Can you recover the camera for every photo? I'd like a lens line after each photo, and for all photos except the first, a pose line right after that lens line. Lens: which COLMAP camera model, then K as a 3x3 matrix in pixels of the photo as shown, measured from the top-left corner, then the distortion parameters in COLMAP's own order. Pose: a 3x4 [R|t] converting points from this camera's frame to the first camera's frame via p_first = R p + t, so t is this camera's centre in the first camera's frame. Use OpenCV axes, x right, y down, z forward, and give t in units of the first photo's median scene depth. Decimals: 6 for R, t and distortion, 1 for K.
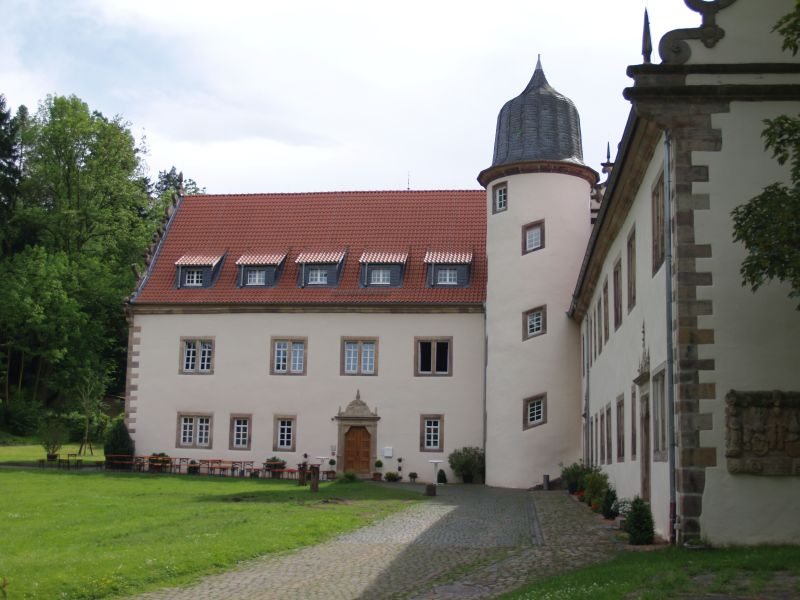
lens RADIAL K [[990.4, 0, 400.0], [0, 990.4, 300.0], [0, 0, 1]] dist [-0.127907, 0.071769]
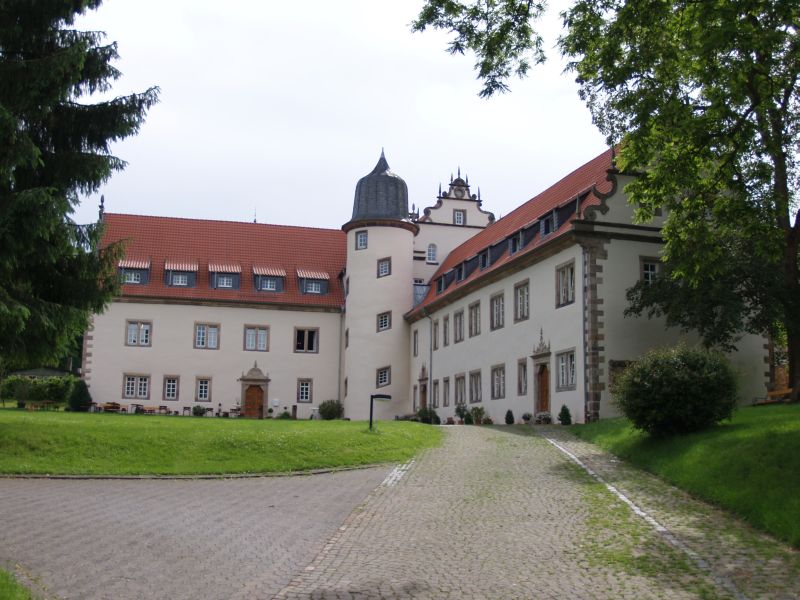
lens RADIAL K [[863.7, 0, 400.0], [0, 863.7, 300.0], [0, 0, 1]] dist [-0.117824, 0.023157]
pose [[0.924514, 0.054321, 0.377257, -0.338006], [-0.056620, 0.998383, -0.005003, -0.005577], [-0.376919, -0.016735, 0.926095, -0.275692]]
